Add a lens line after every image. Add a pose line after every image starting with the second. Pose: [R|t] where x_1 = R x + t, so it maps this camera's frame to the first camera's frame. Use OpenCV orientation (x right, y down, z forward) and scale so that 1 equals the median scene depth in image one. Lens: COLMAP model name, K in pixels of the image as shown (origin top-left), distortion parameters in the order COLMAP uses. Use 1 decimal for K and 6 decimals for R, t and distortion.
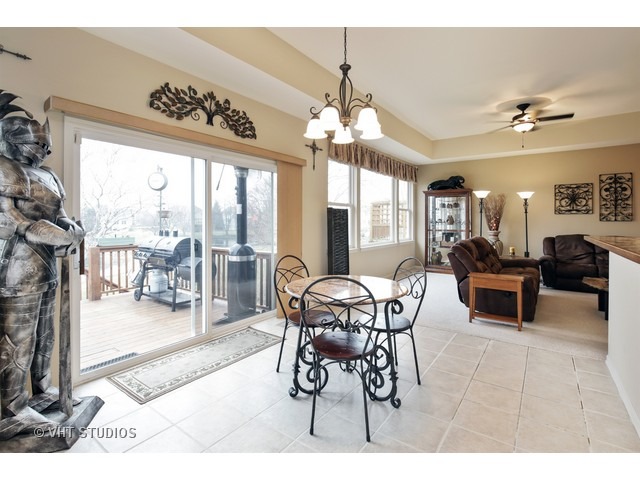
lens RADIAL K [[315.2, 0, 318.4], [0, 315.2, 218.9], [0, 0, 1]] dist [-0.004197, -0.000308]
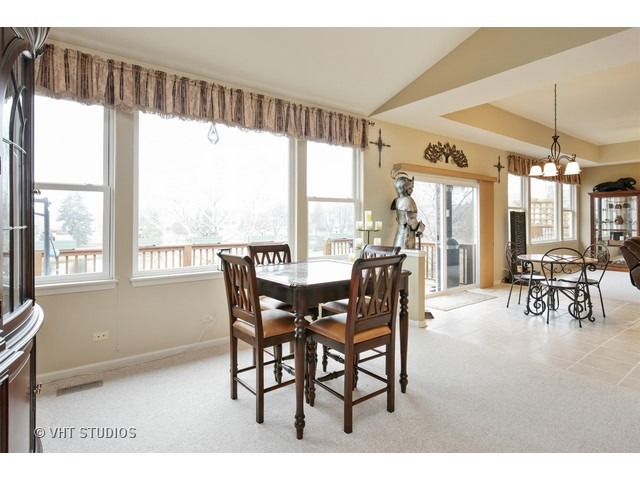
lens RADIAL K [[355.4, 0, 321.4], [0, 355.4, 218.1], [0, 0, 1]] dist [-0.000670, 0.000099]
pose [[0.958259, -0.005934, -0.285839, -0.245320], [0.005066, 0.999980, -0.003777, -0.004079], [0.285855, 0.002171, 0.958270, -0.528609]]
